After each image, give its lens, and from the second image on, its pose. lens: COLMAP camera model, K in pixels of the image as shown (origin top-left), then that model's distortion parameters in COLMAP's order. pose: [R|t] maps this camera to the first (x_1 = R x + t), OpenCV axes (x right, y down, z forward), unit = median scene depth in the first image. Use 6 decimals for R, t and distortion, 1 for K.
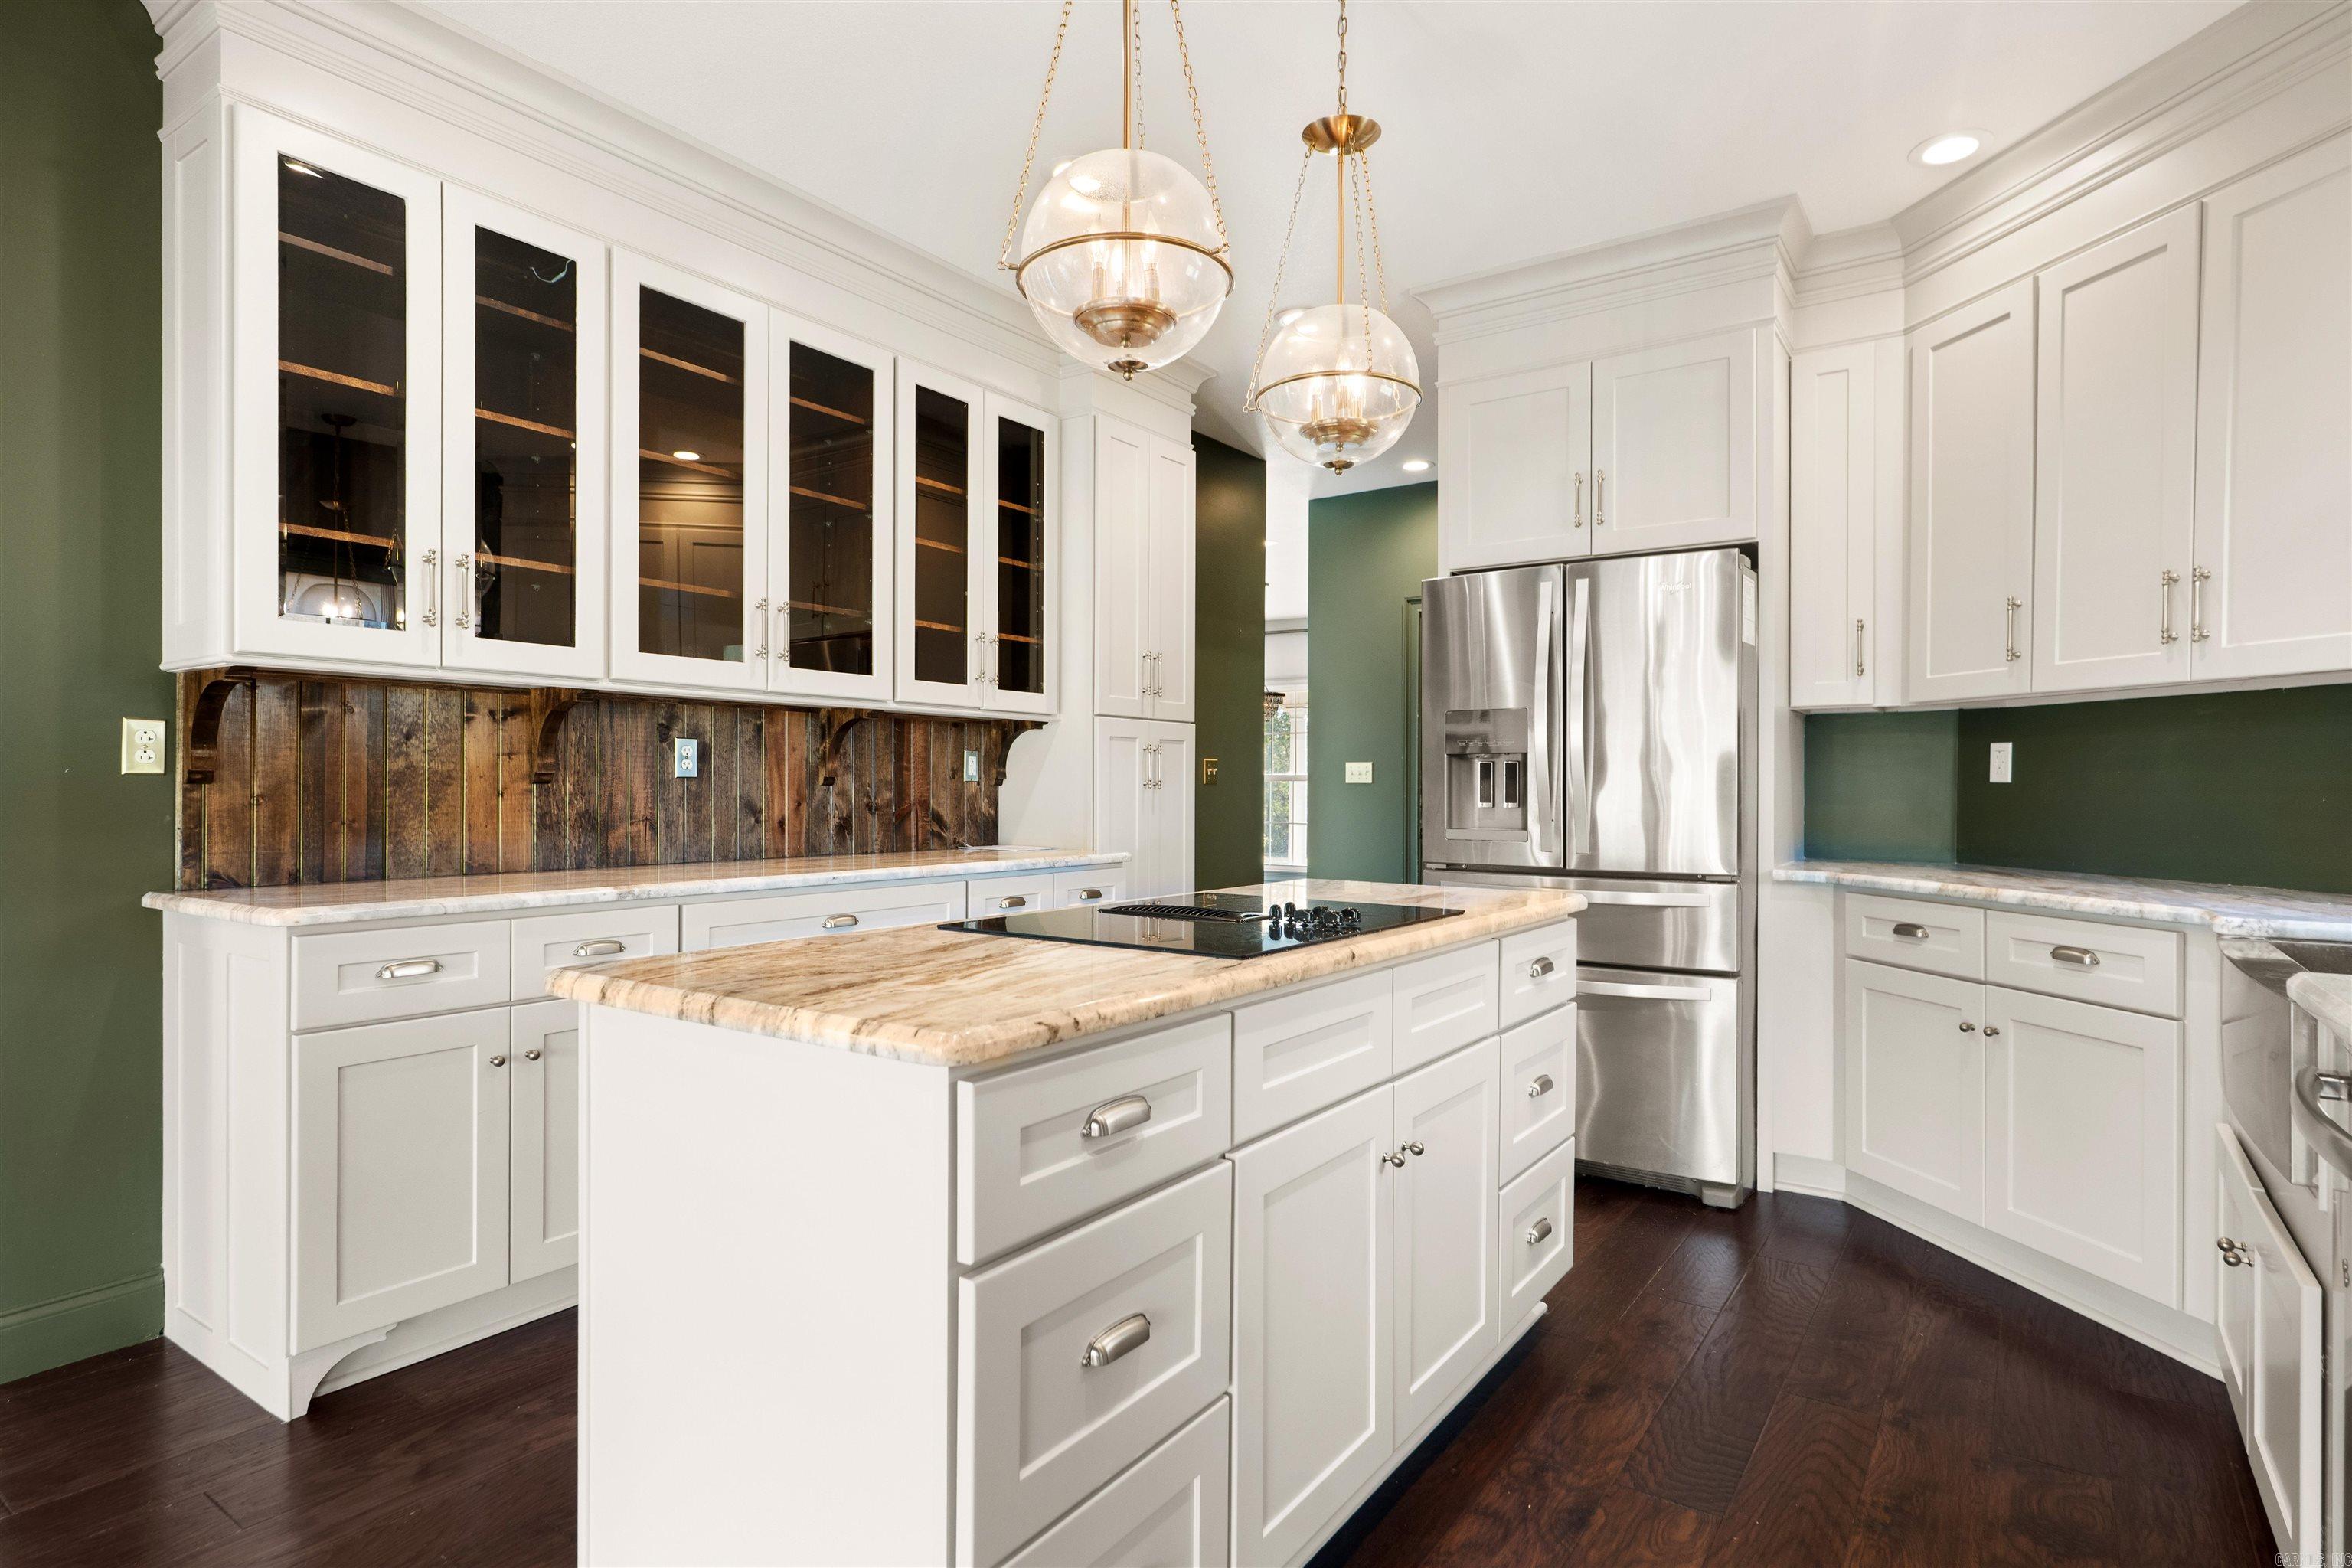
lens RADIAL K [[1241.1, 0, 1165.4], [0, 1241.1, 801.1], [0, 0, 1]] dist [0.005241, -0.000130]
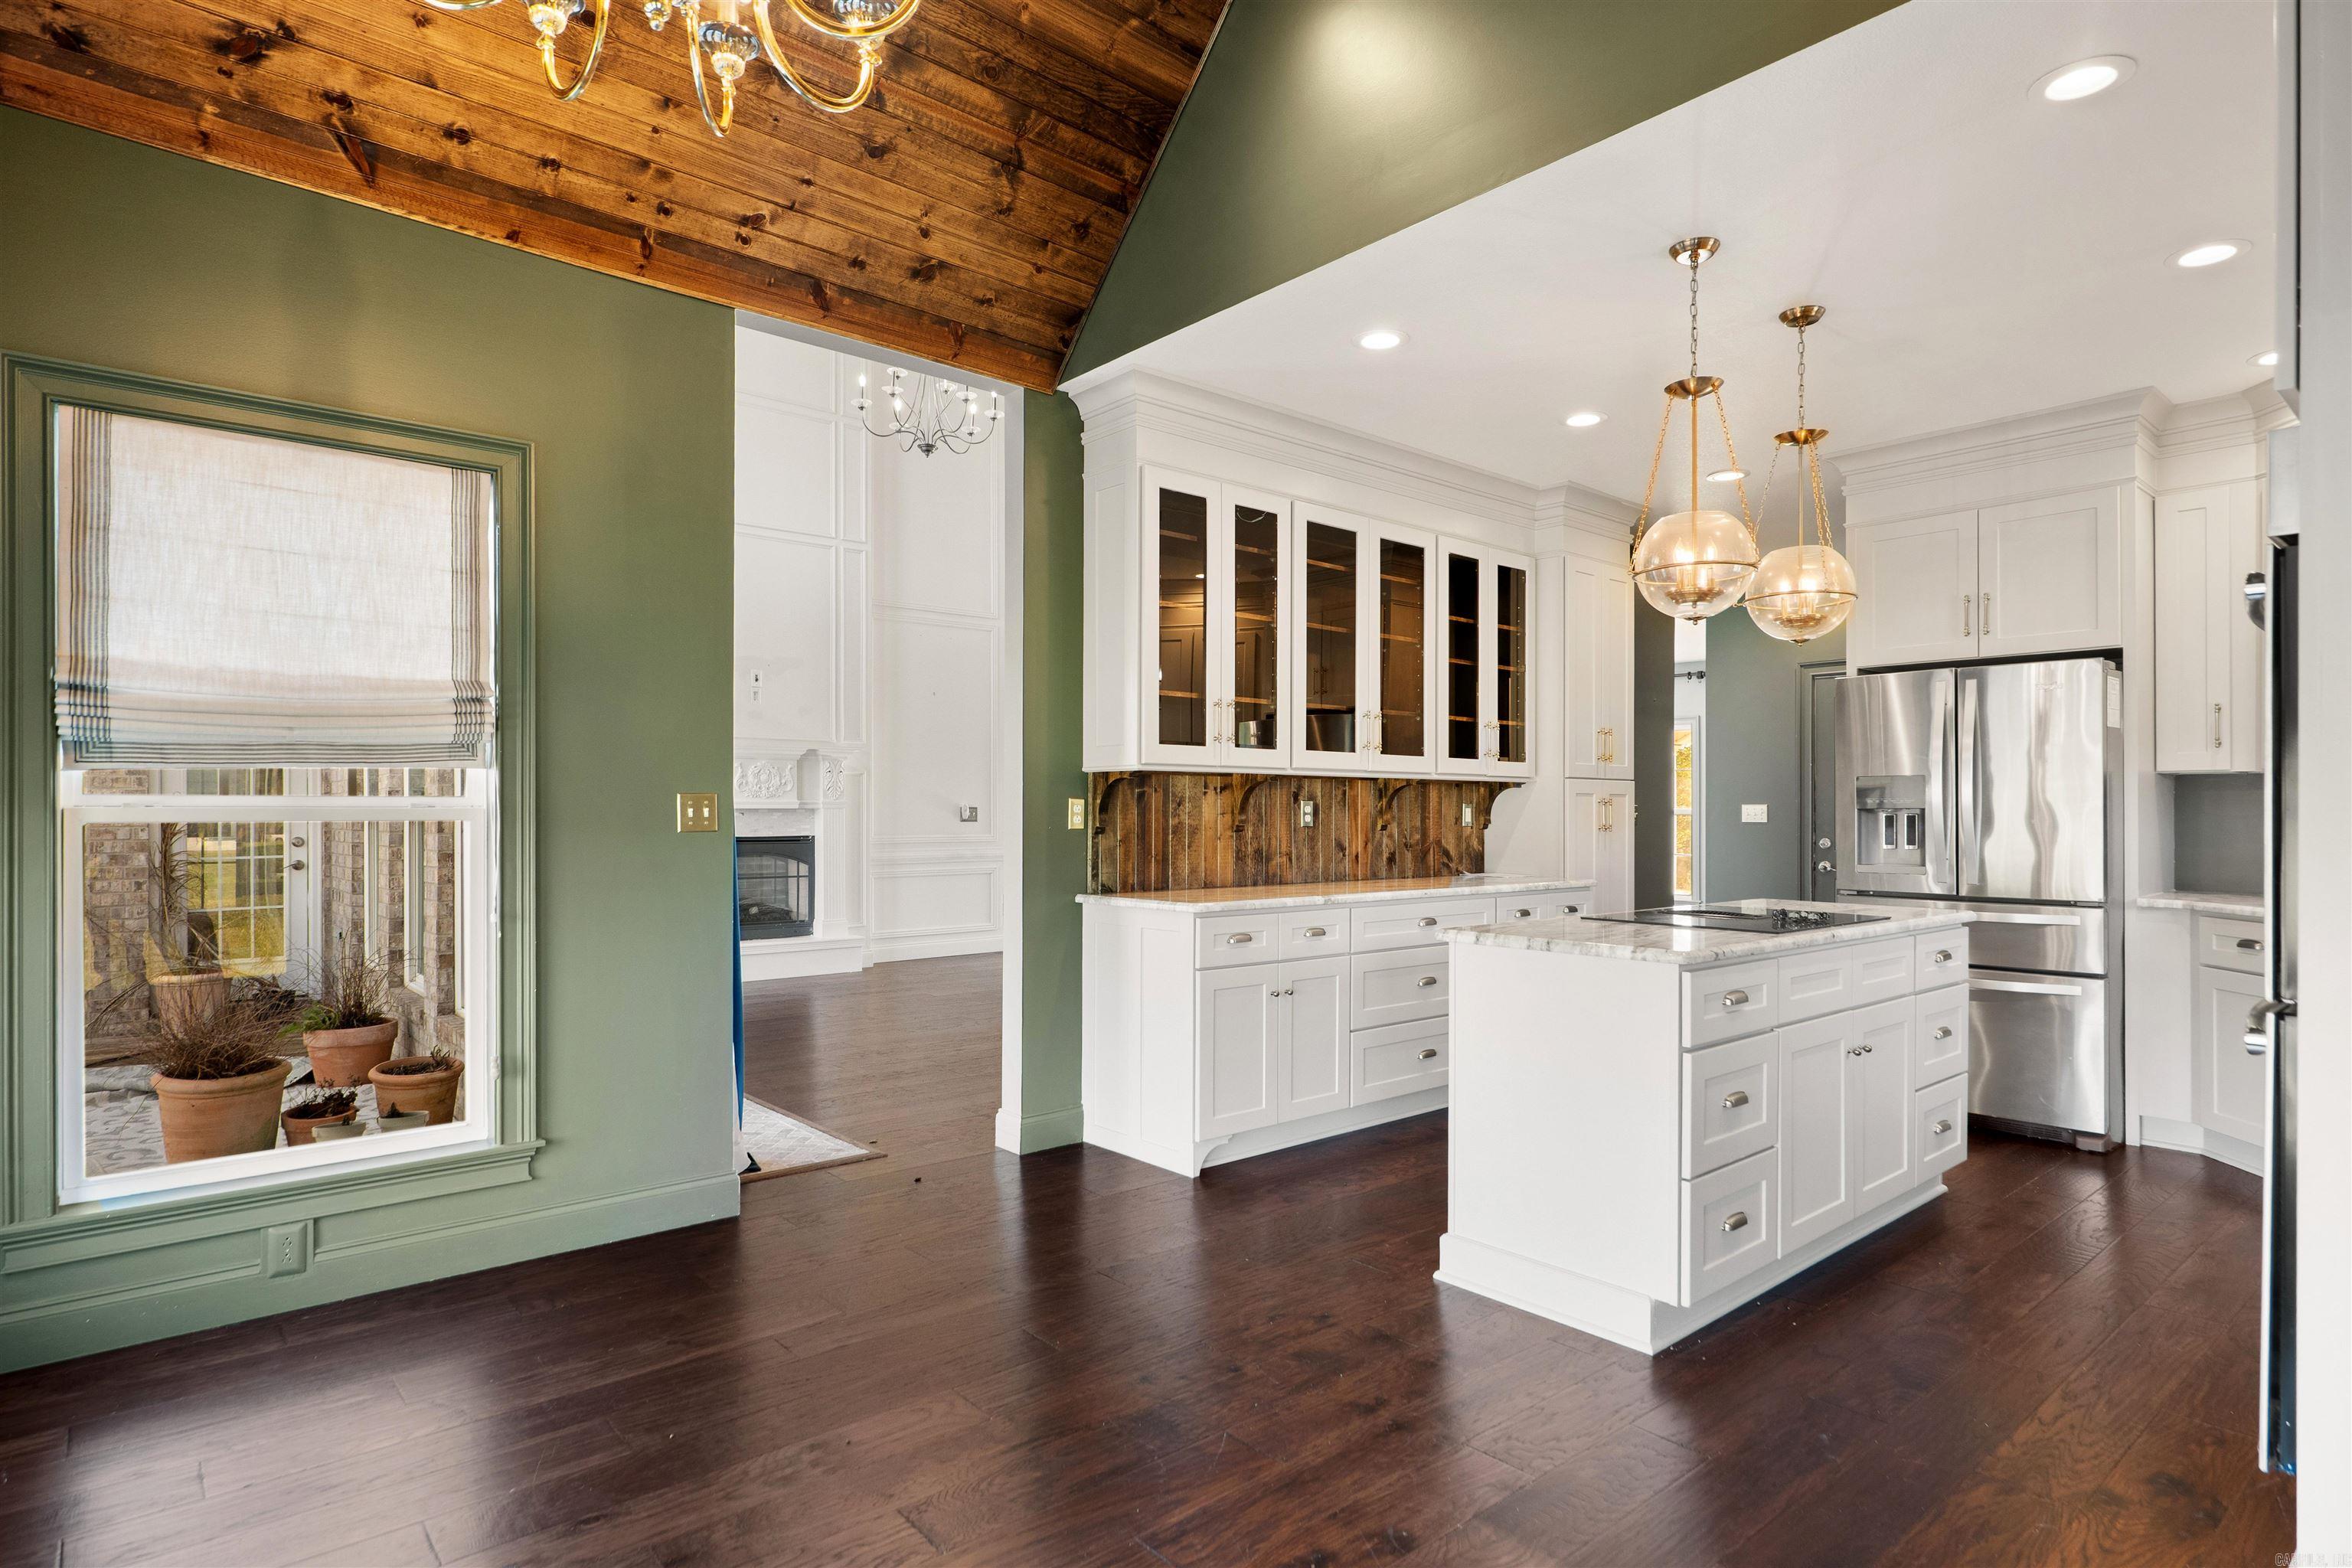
lens RADIAL K [[1241.1, 0, 1168.8], [0, 1241.1, 812.7], [0, 0, 1]] dist [0.005241, -0.000130]
pose [[0.969171, -0.001885, -0.246382, -0.174986], [-0.001081, 0.999929, -0.011904, -0.018056], [0.246387, 0.011803, 0.969100, -0.518676]]
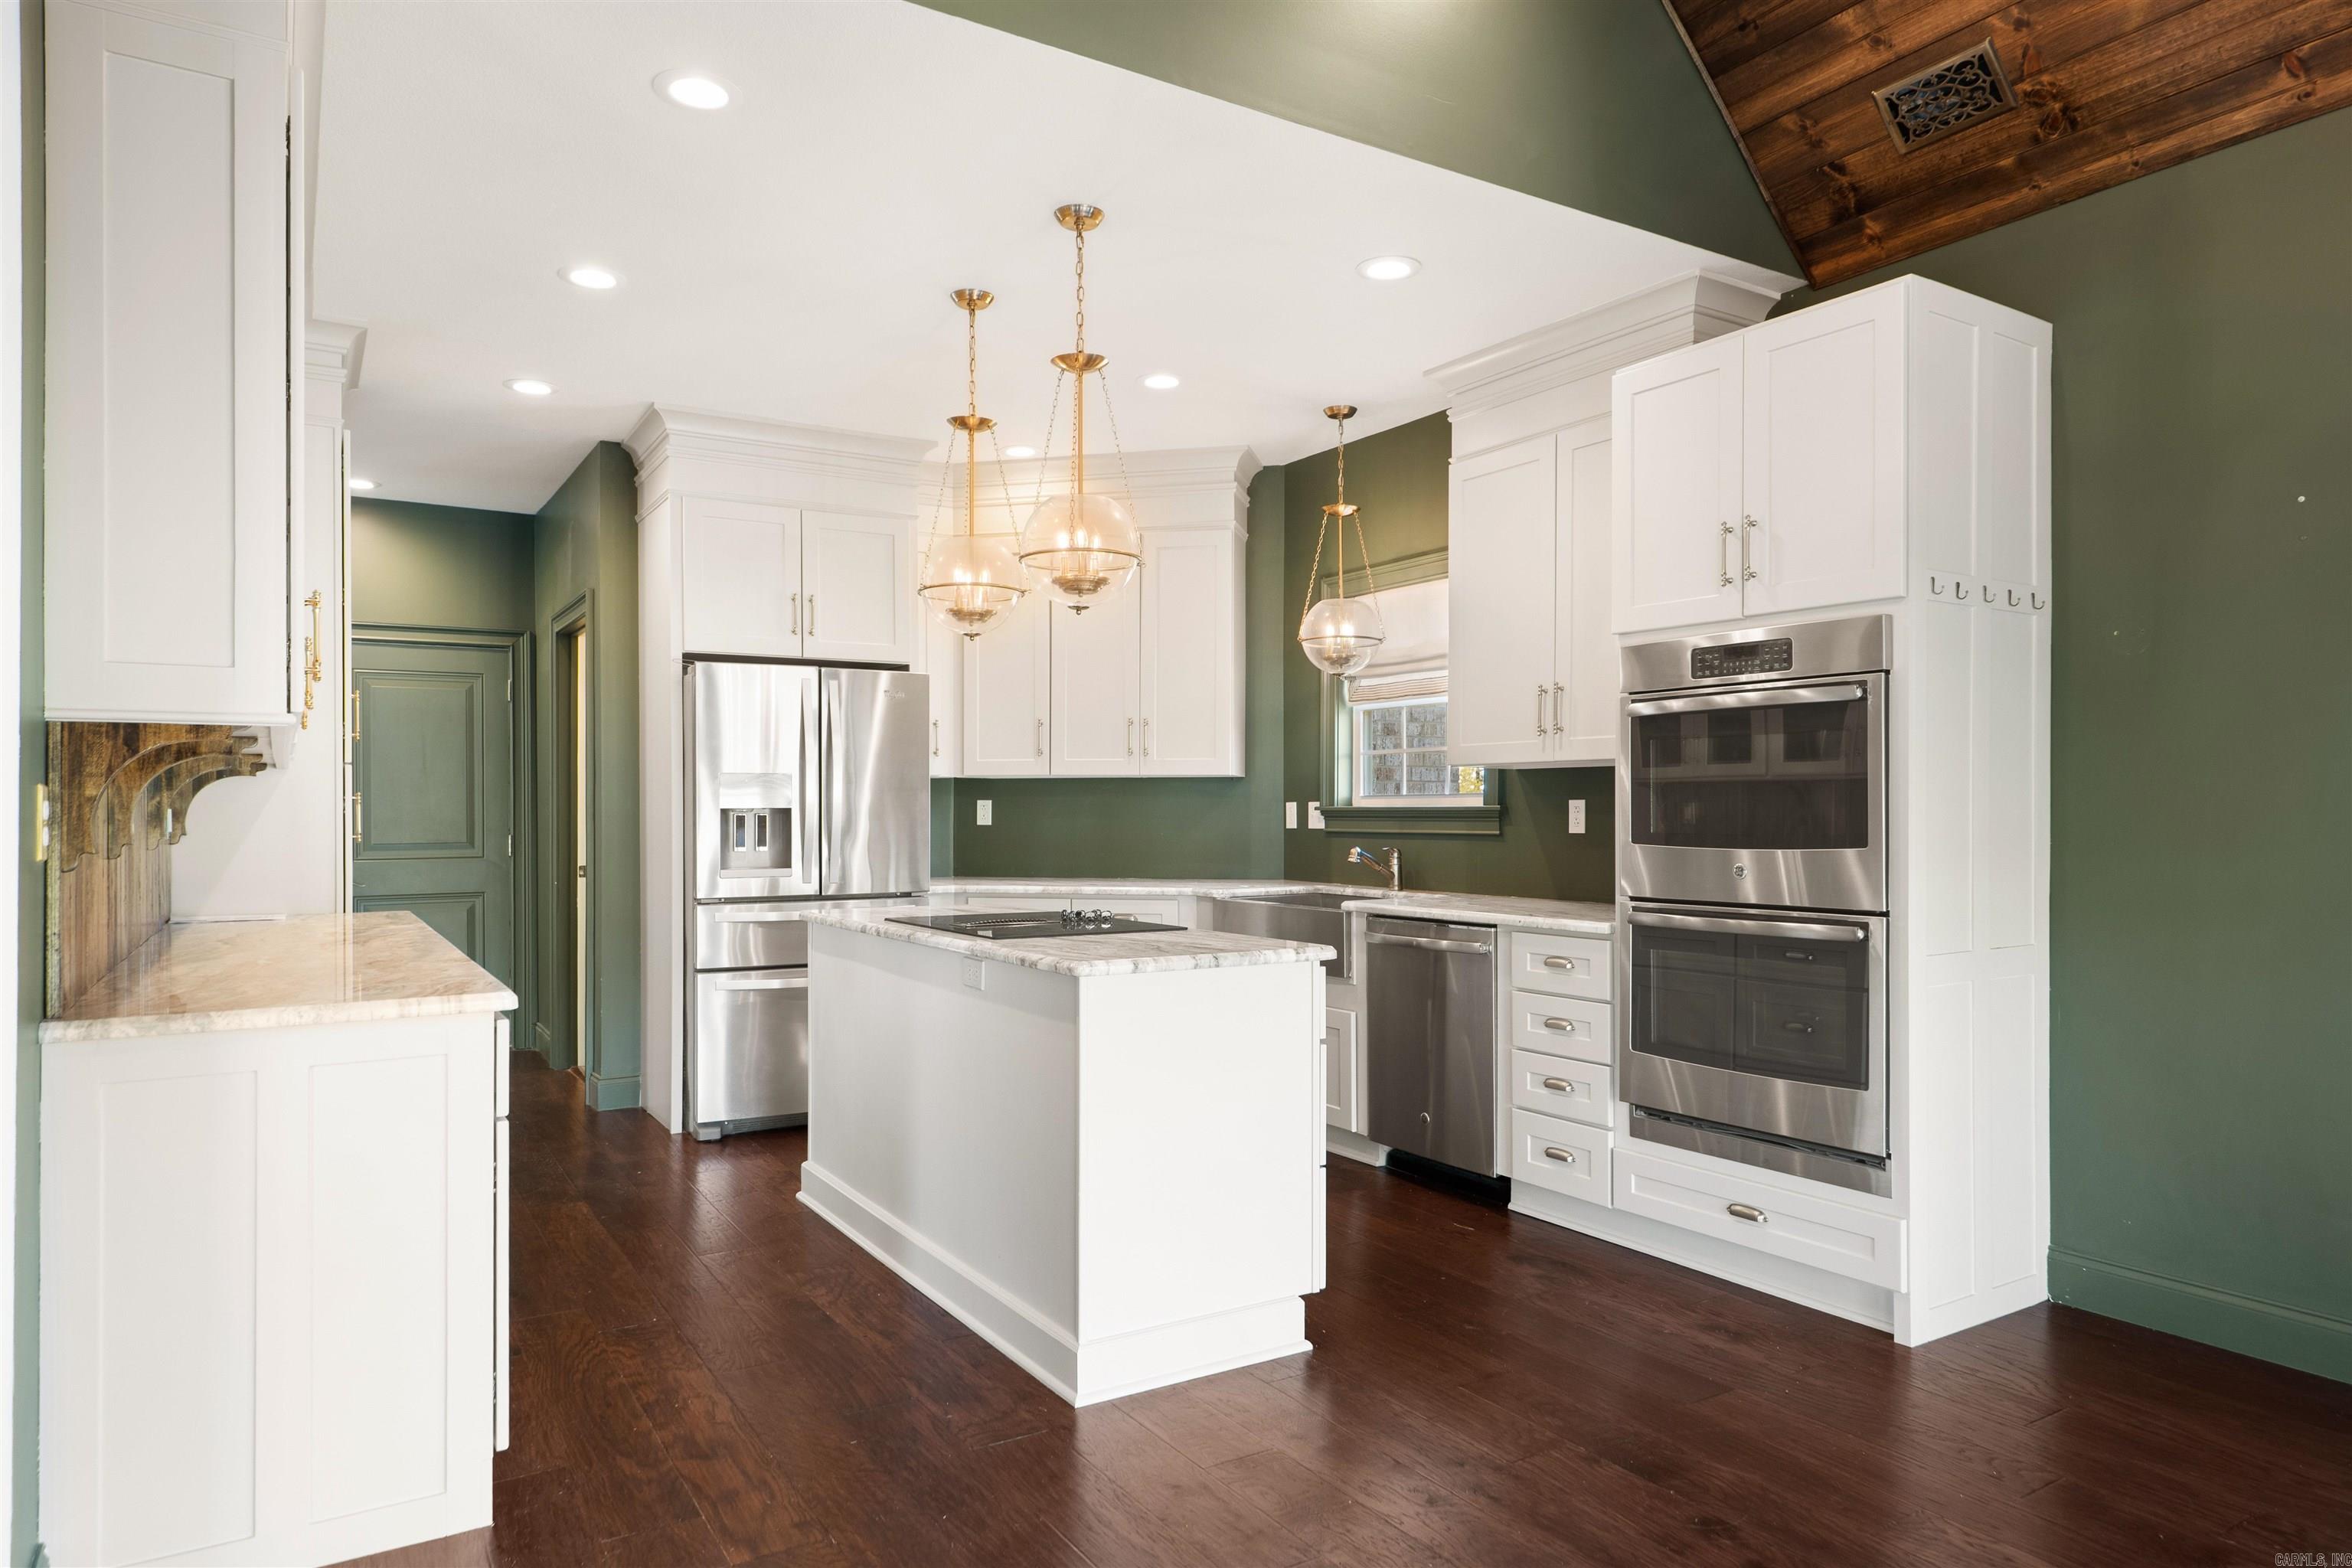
lens RADIAL K [[1427.2, 0, 1187.5], [0, 1427.2, 787.2], [0, 0, 1]] dist [-0.006202, 0.000527]
pose [[0.398180, 0.007866, 0.917274, -0.949665], [0.015777, 0.999757, -0.015422, -0.032193], [-0.917172, 0.020613, 0.397959, 0.028556]]
